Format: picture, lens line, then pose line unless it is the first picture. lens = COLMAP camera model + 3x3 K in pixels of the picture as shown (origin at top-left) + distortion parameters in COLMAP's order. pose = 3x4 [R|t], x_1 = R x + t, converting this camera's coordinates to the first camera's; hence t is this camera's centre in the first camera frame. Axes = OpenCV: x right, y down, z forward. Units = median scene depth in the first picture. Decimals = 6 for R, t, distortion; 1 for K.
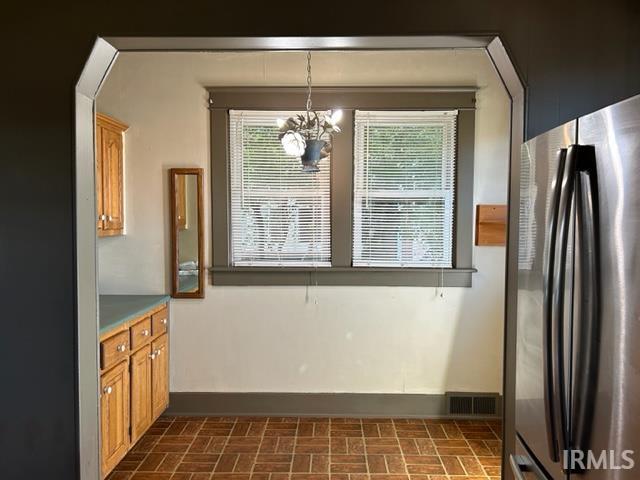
lens RADIAL K [[490.2, 0, 320.0], [0, 490.2, 241.6], [0, 0, 1]] dist [0.056672, -0.049480]
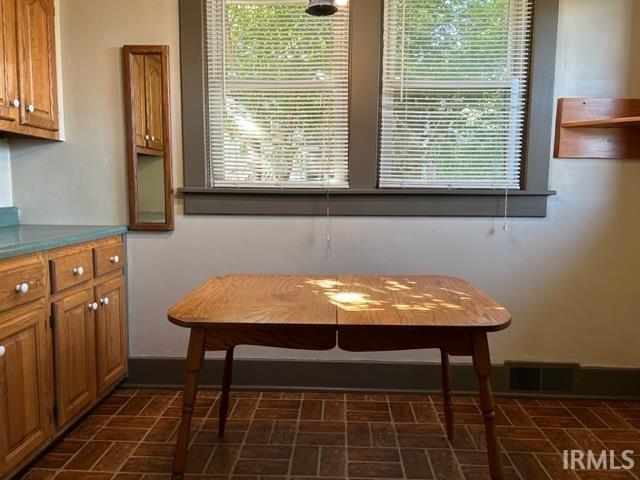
lens RADIAL K [[490.2, 0, 320.8], [0, 490.2, 238.3], [0, 0, 1]] dist [0.056672, -0.049480]
pose [[0.999846, 0.007458, -0.015855, -0.006357], [-0.006628, 0.998636, 0.051794, 0.091574], [0.016219, -0.051681, 0.998532, 0.289202]]
